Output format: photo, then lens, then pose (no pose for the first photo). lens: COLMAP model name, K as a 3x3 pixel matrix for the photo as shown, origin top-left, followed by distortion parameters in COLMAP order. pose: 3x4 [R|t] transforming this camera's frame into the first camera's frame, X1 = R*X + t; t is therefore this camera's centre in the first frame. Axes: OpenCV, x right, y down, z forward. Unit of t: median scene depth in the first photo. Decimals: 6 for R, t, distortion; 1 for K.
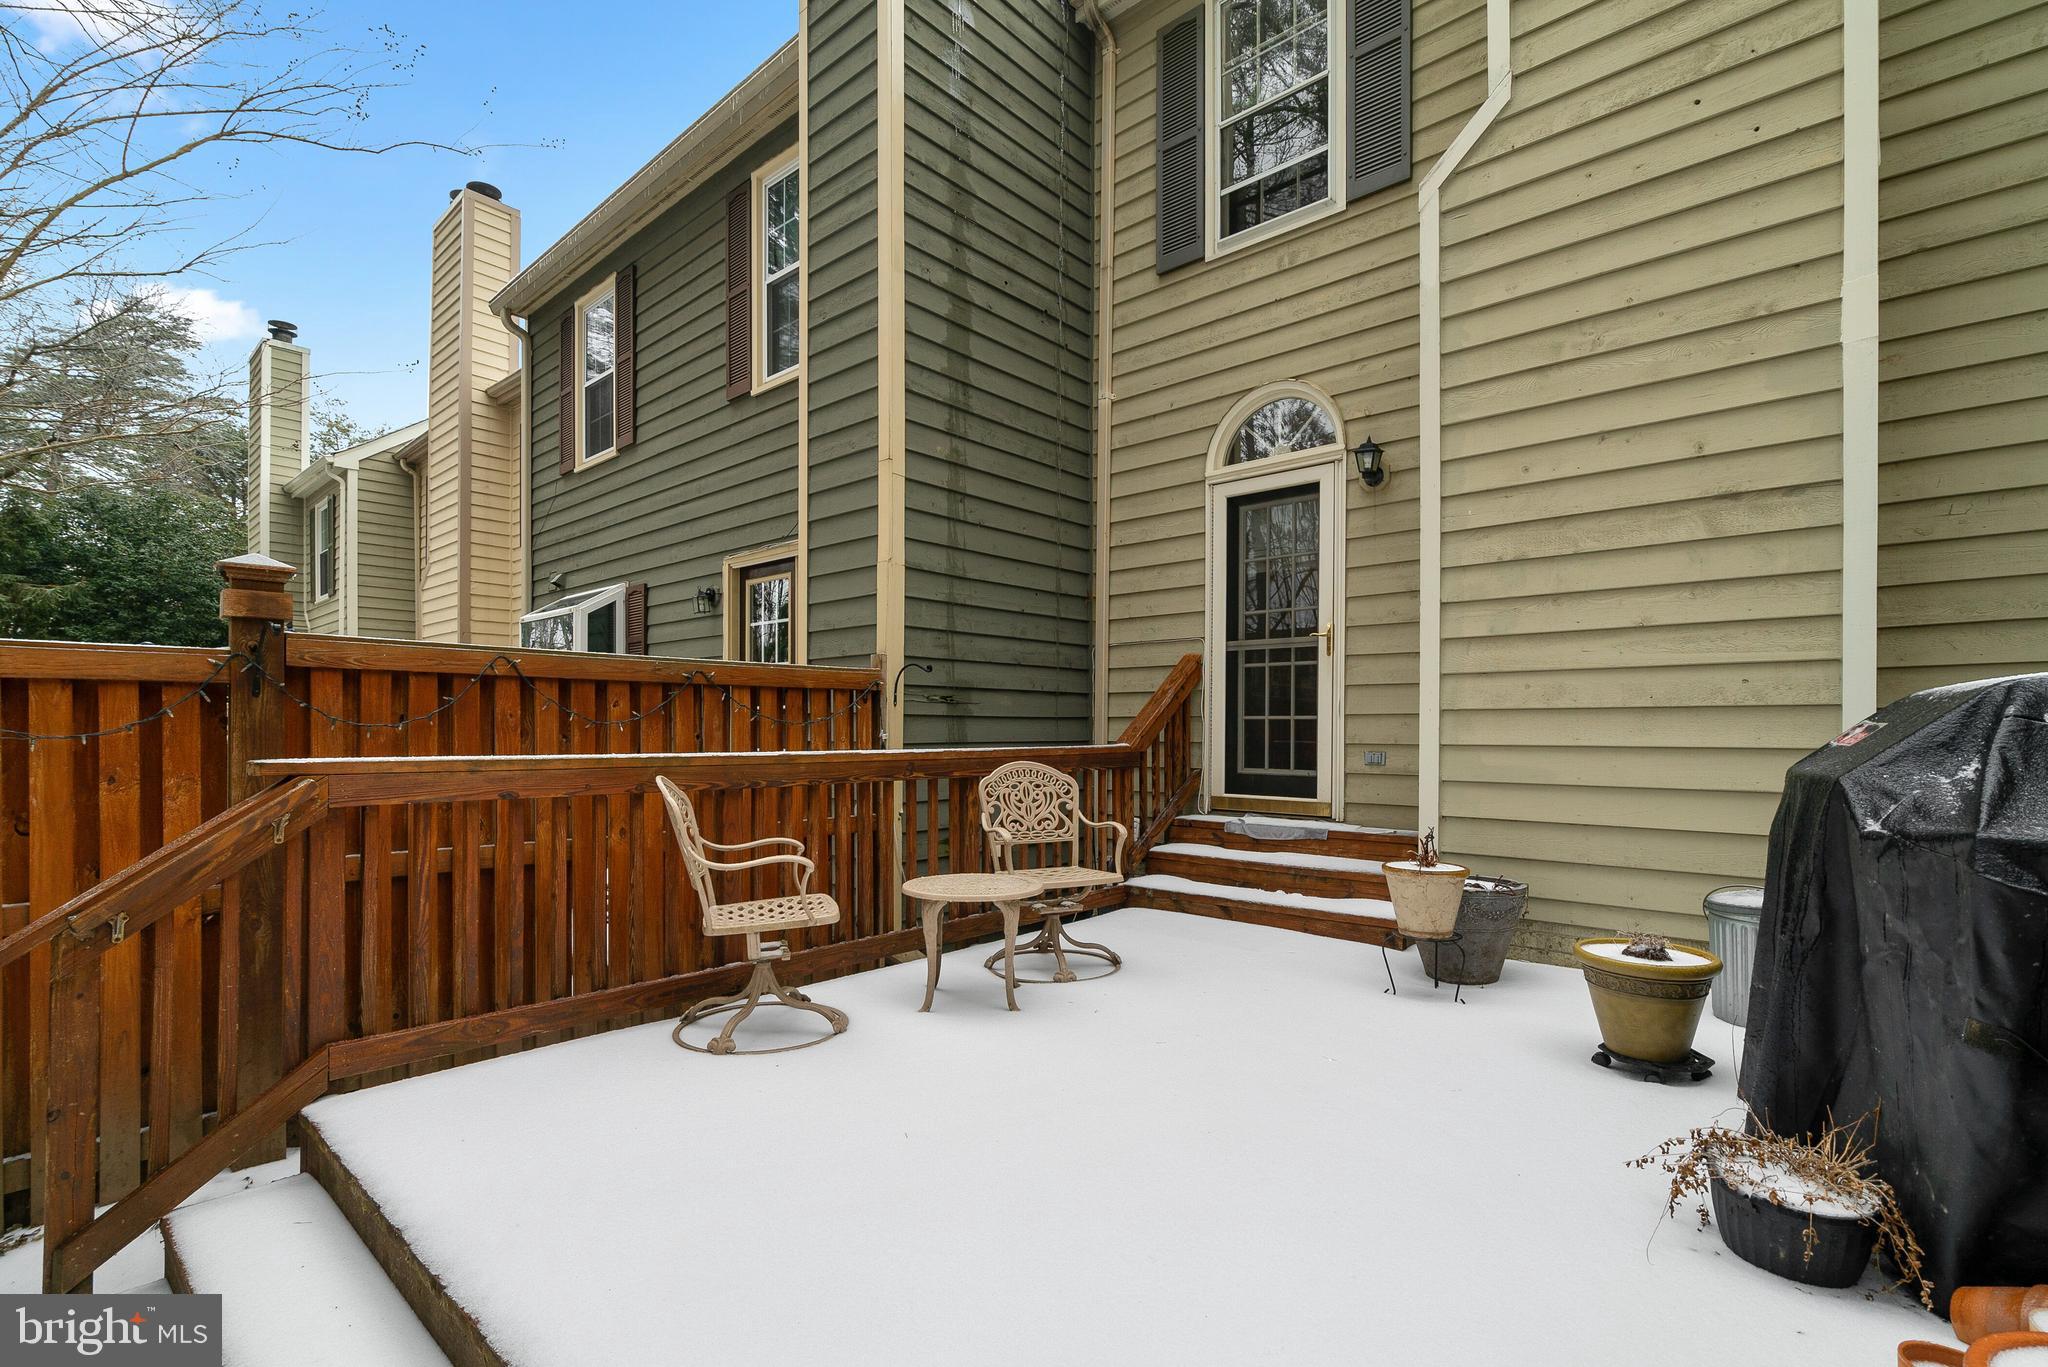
lens RADIAL K [[934.1, 0, 1028.4], [0, 934.1, 717.9], [0, 0, 1]] dist [0.008915, -0.000457]
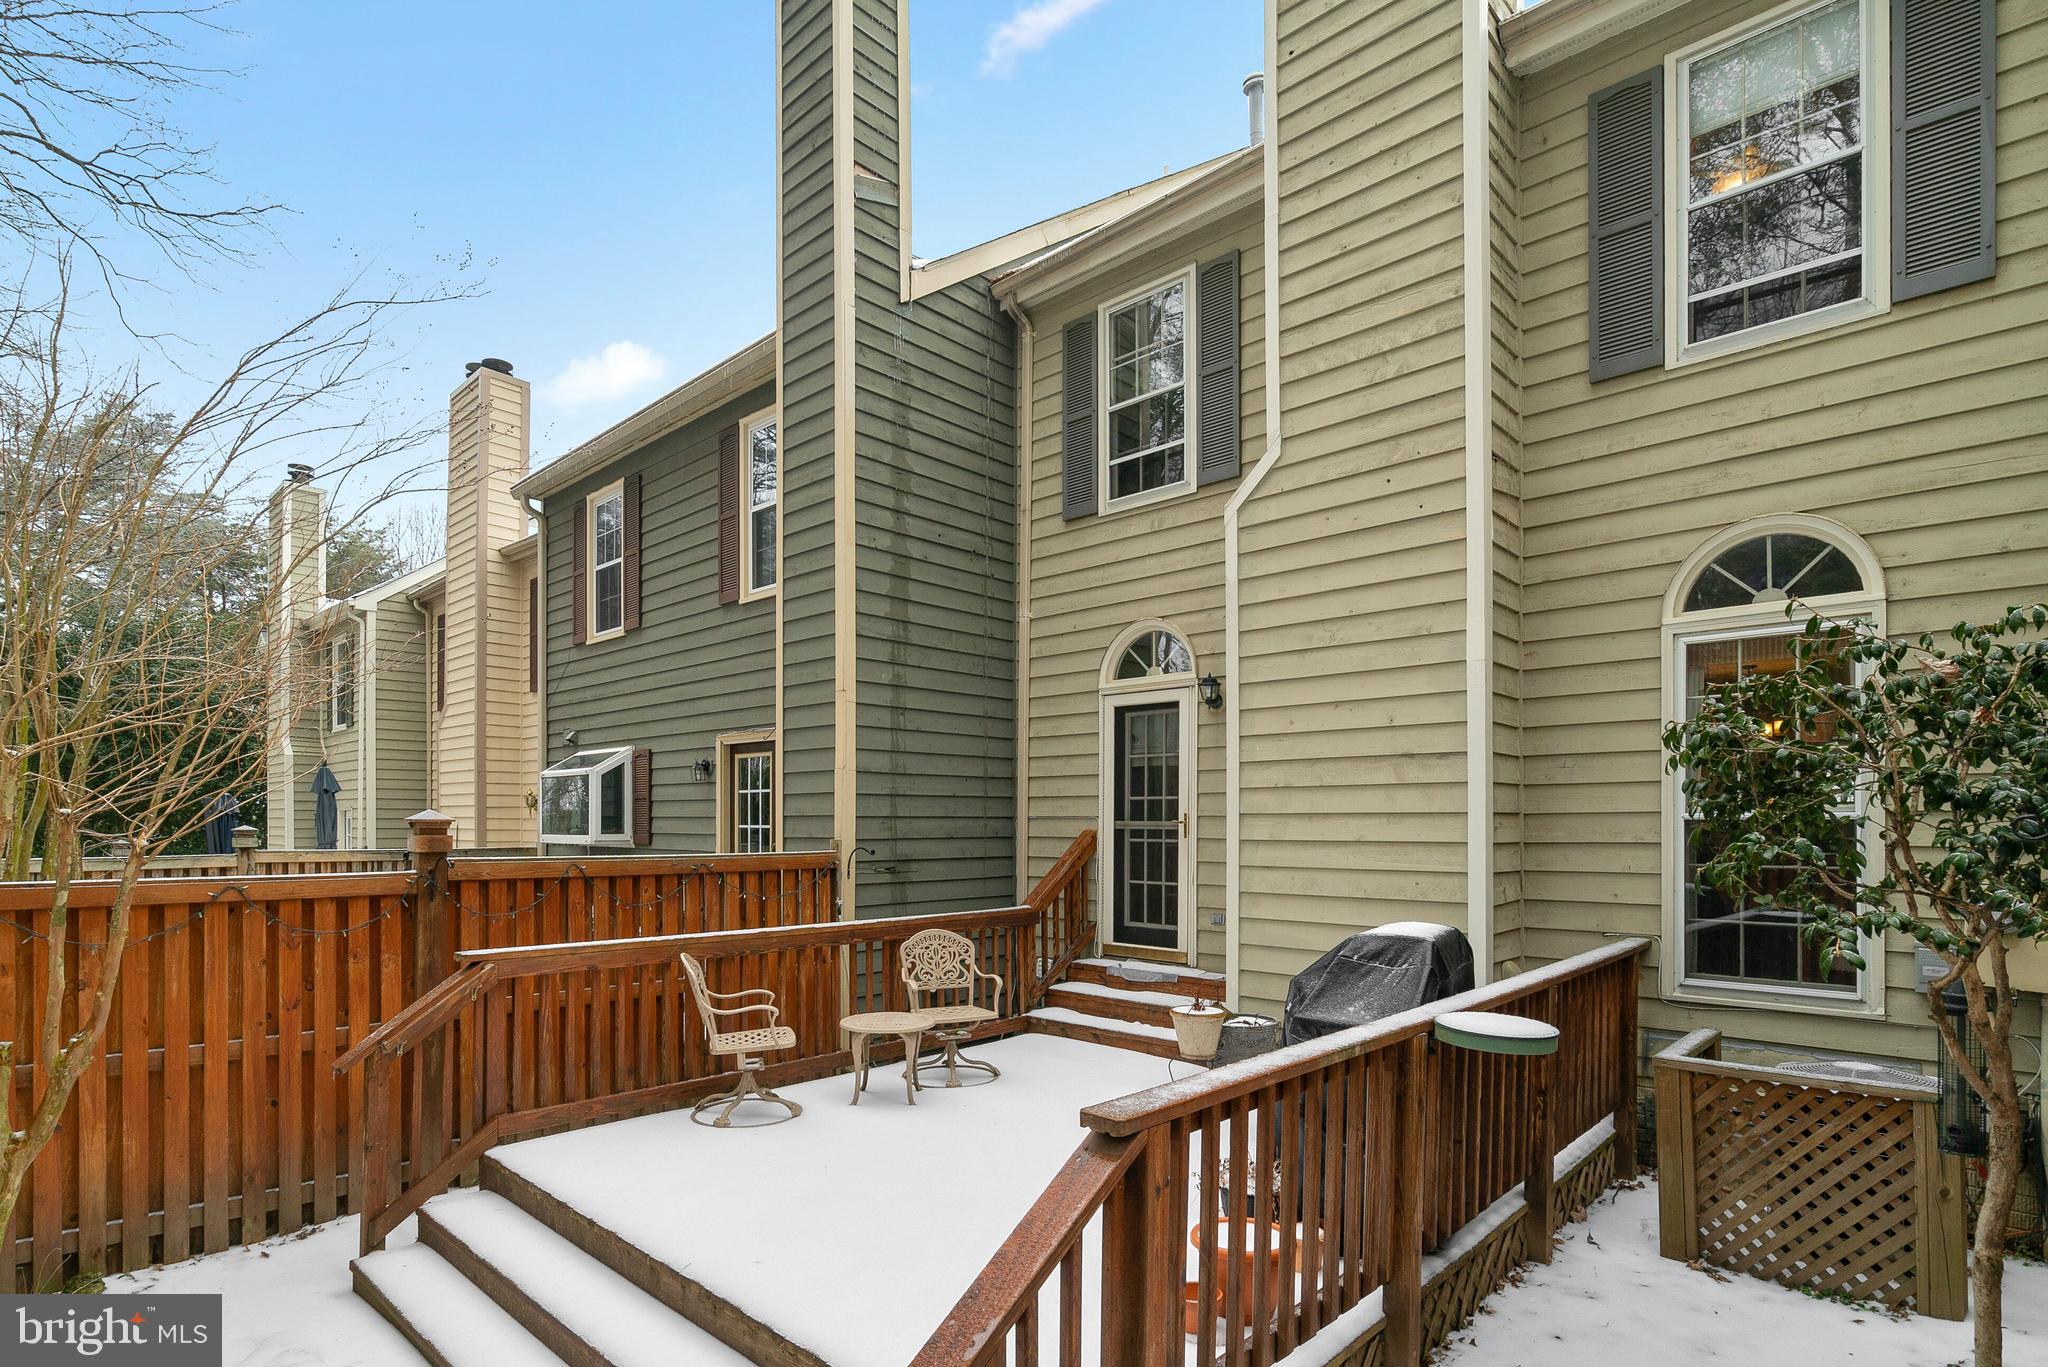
lens RADIAL K [[1019.9, 0, 999.8], [0, 1019.9, 819.4], [0, 0, 1]] dist [0.001232, 0.001132]
pose [[0.999230, -0.001233, -0.039217, 0.121246], [0.001485, 0.999978, 0.006412, -0.100753], [0.039208, -0.006466, 0.999210, -0.404238]]
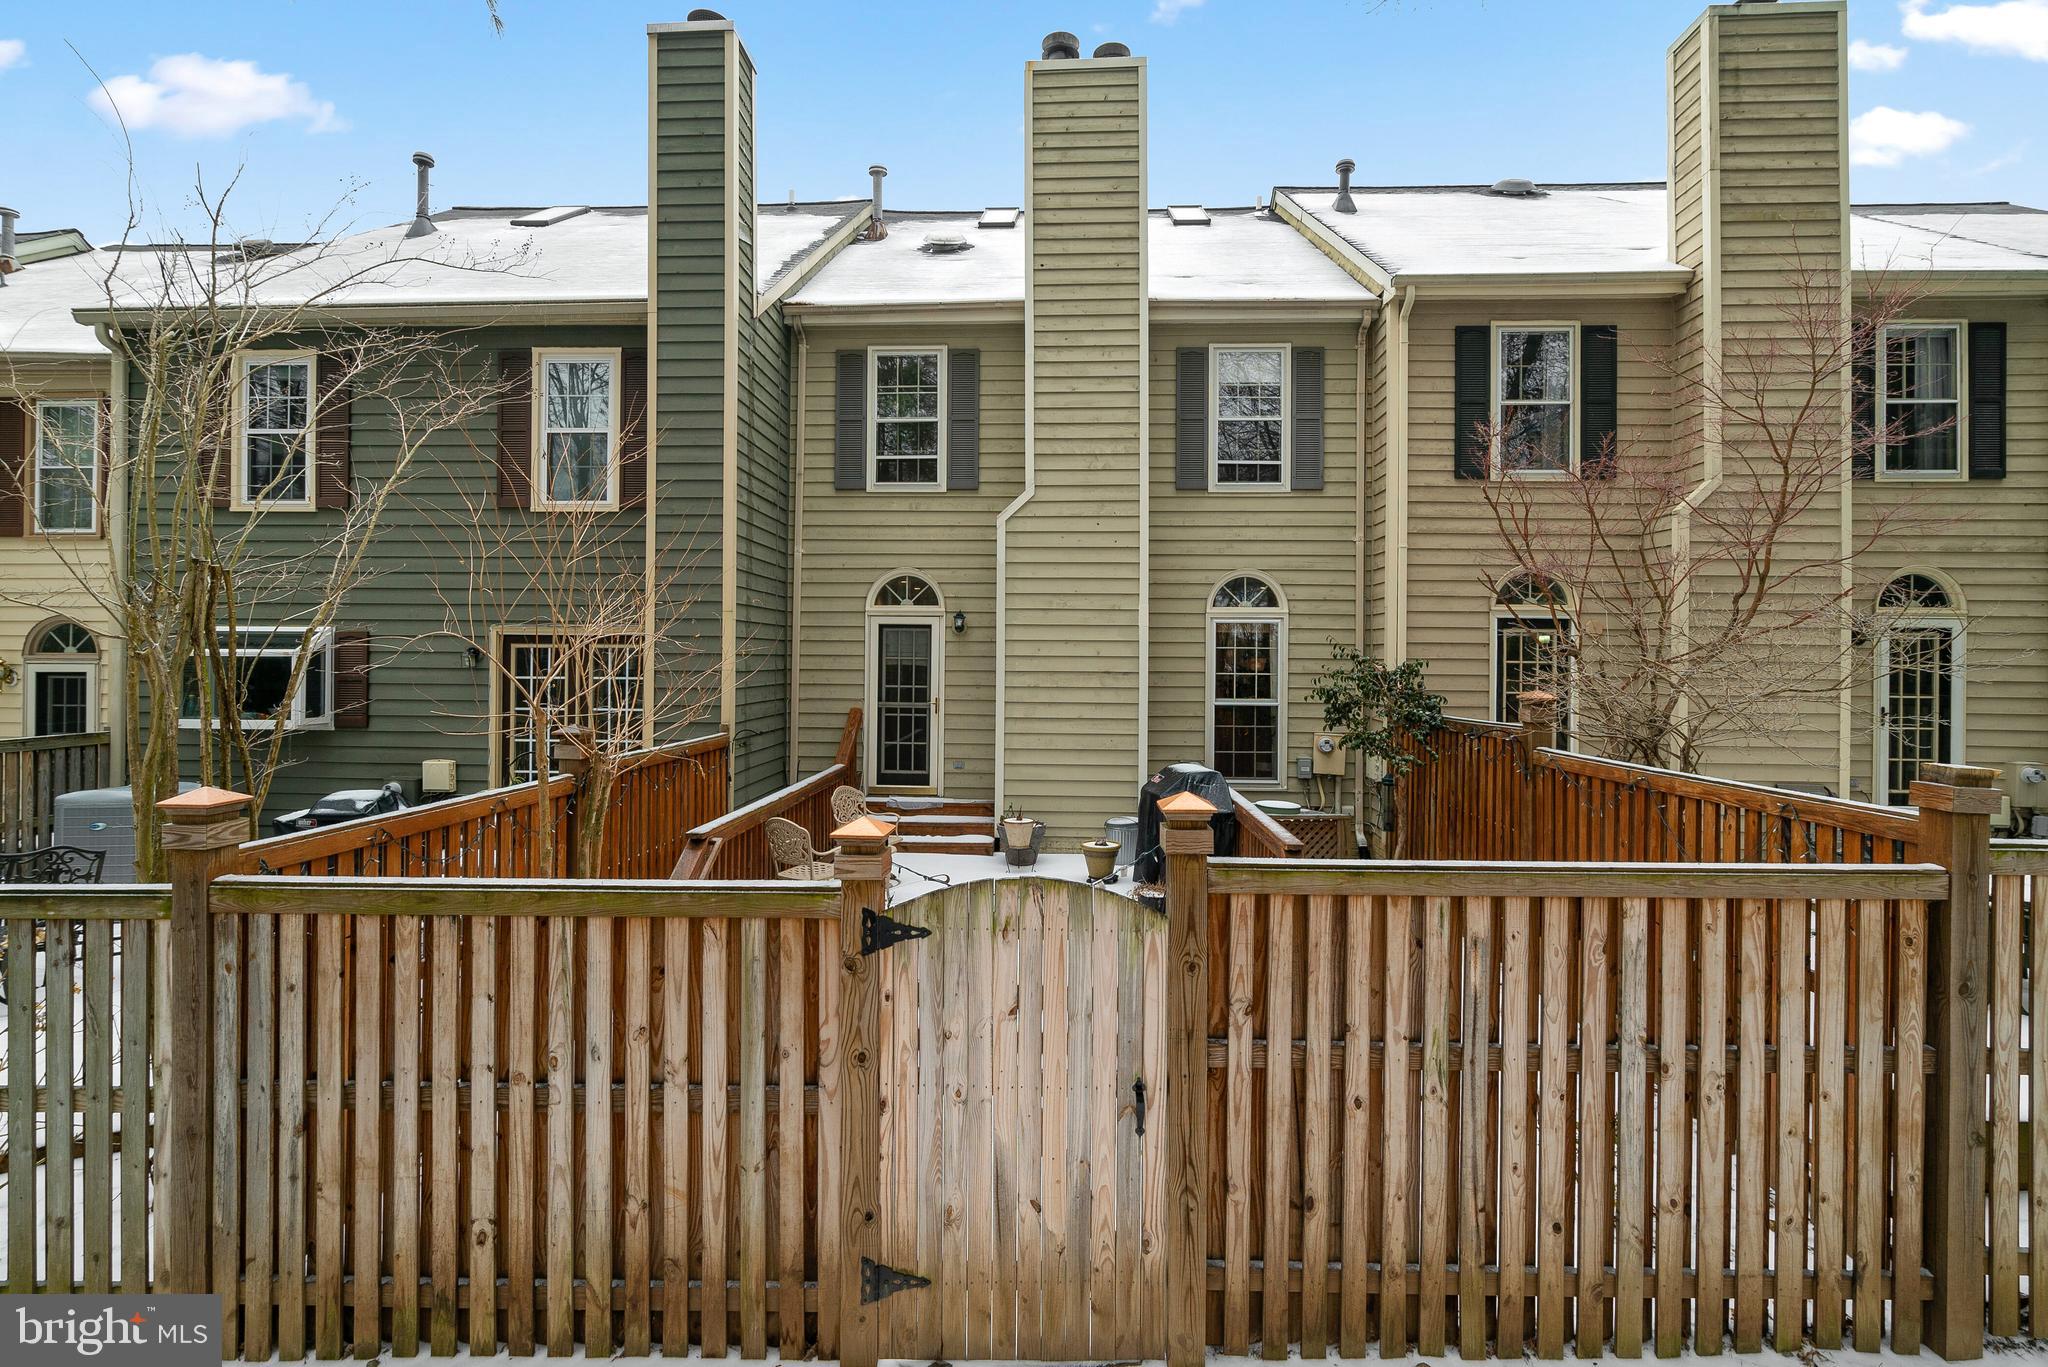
lens RADIAL K [[934.1, 0, 976.8], [0, 934.1, 653.0], [0, 0, 1]] dist [0.008915, -0.000457]
pose [[0.796321, 0.004798, 0.604855, -0.807063], [-0.009169, 0.999949, 0.004140, -0.203441], [-0.604805, -0.008843, 0.796325, -0.628435]]
